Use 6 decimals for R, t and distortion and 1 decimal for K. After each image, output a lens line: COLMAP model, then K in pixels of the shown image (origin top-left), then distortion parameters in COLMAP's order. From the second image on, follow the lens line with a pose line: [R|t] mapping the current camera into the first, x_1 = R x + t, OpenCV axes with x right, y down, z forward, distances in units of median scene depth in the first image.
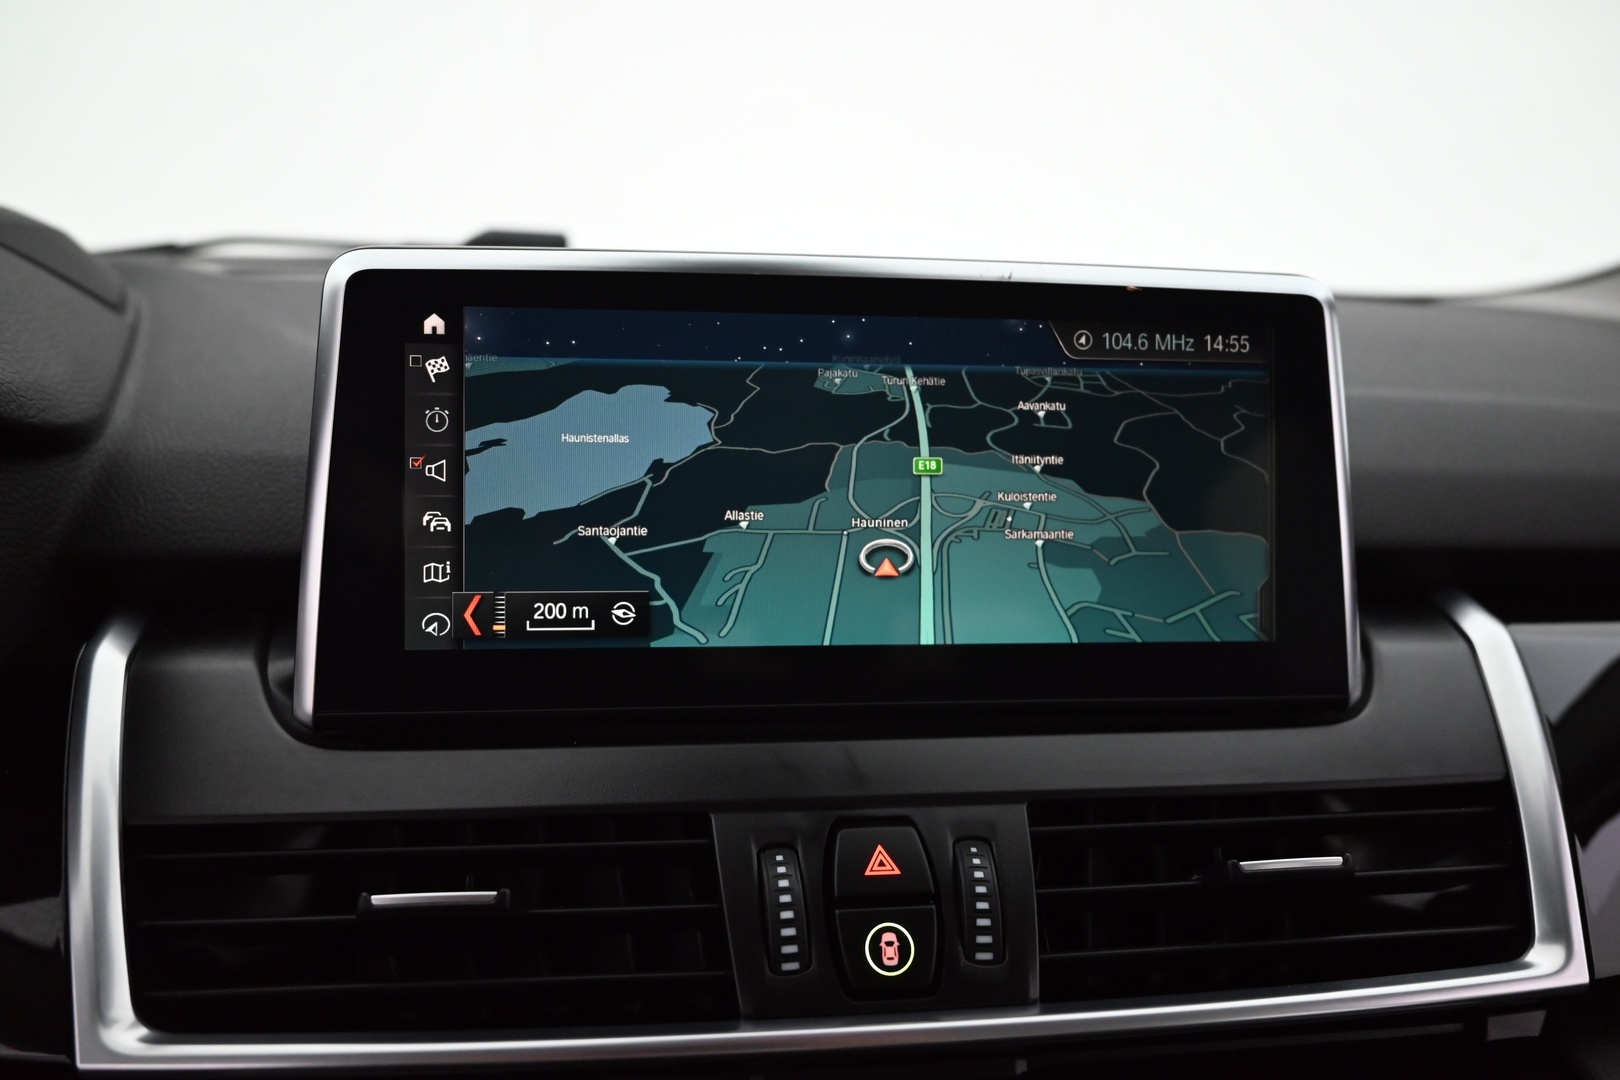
lens RADIAL K [[1119.6, 0, 810.0], [0, 1119.6, 539.1], [0, 0, 1]] dist [0.009787, 0.000870]
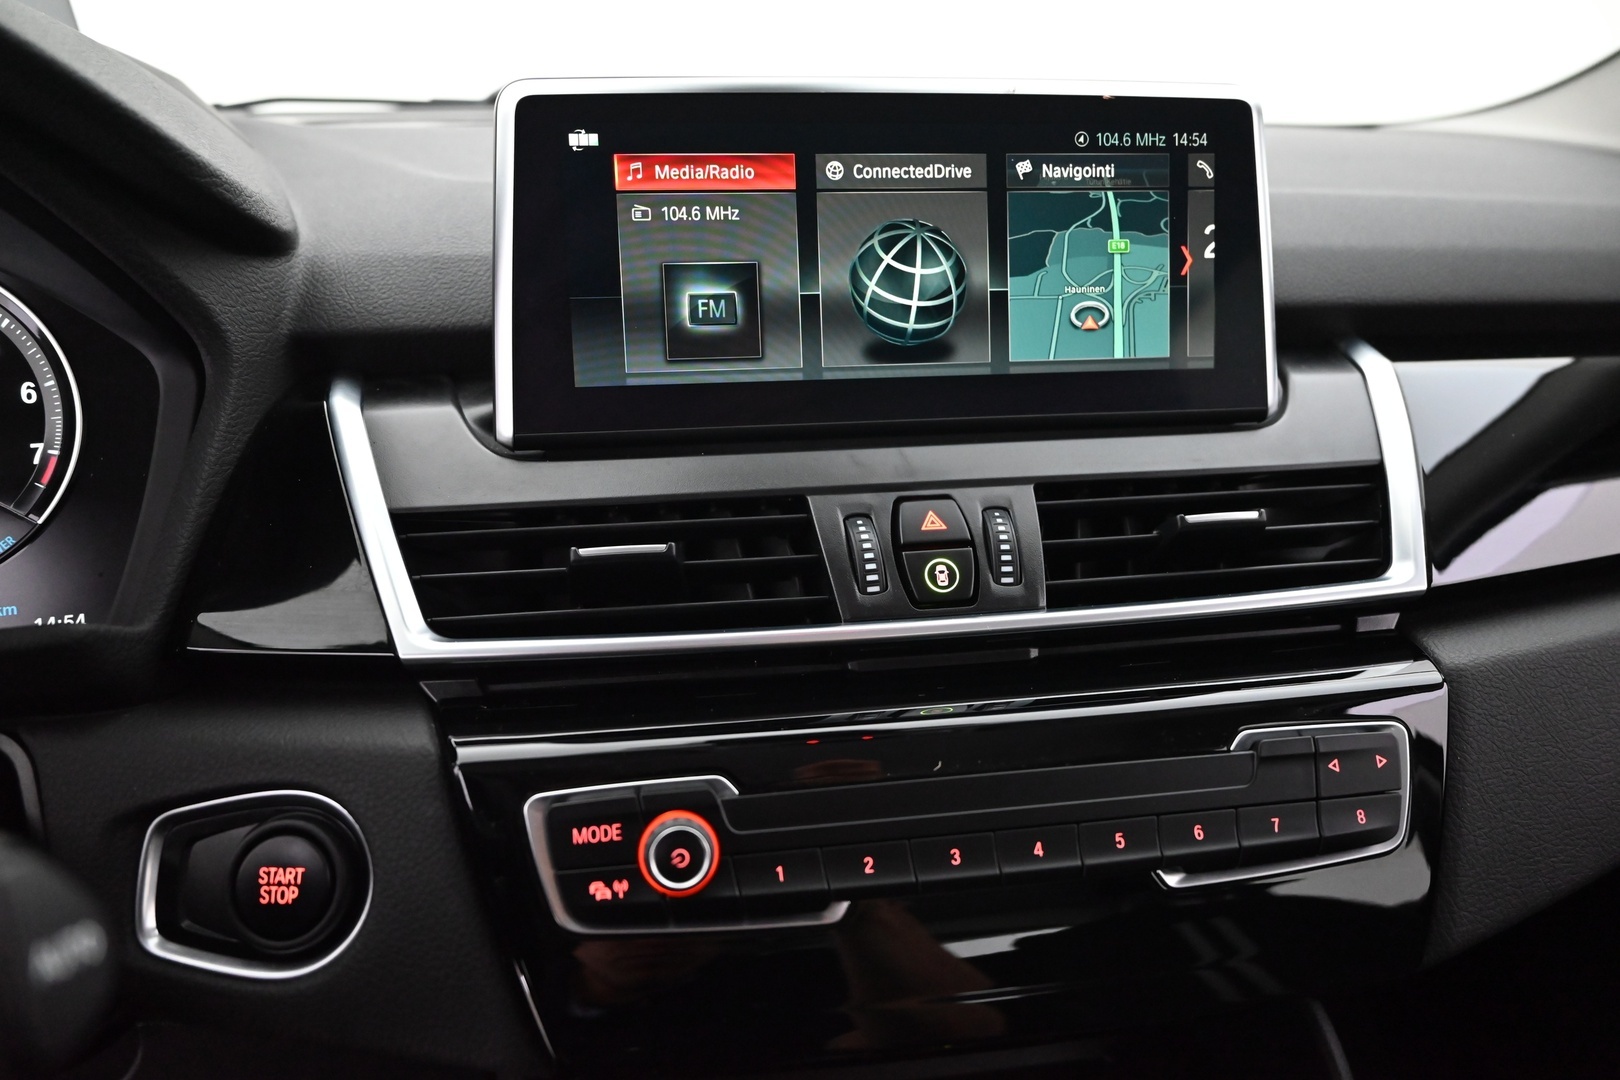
lens RADIAL K [[1119.6, 0, 823.7], [0, 1119.6, 539.6], [0, 0, 1]] dist [0.009787, 0.000870]
pose [[0.998757, -0.039730, 0.030086, -0.114314], [0.036122, 0.993030, 0.112193, 0.145909], [-0.034334, -0.110967, 0.993231, -0.386982]]
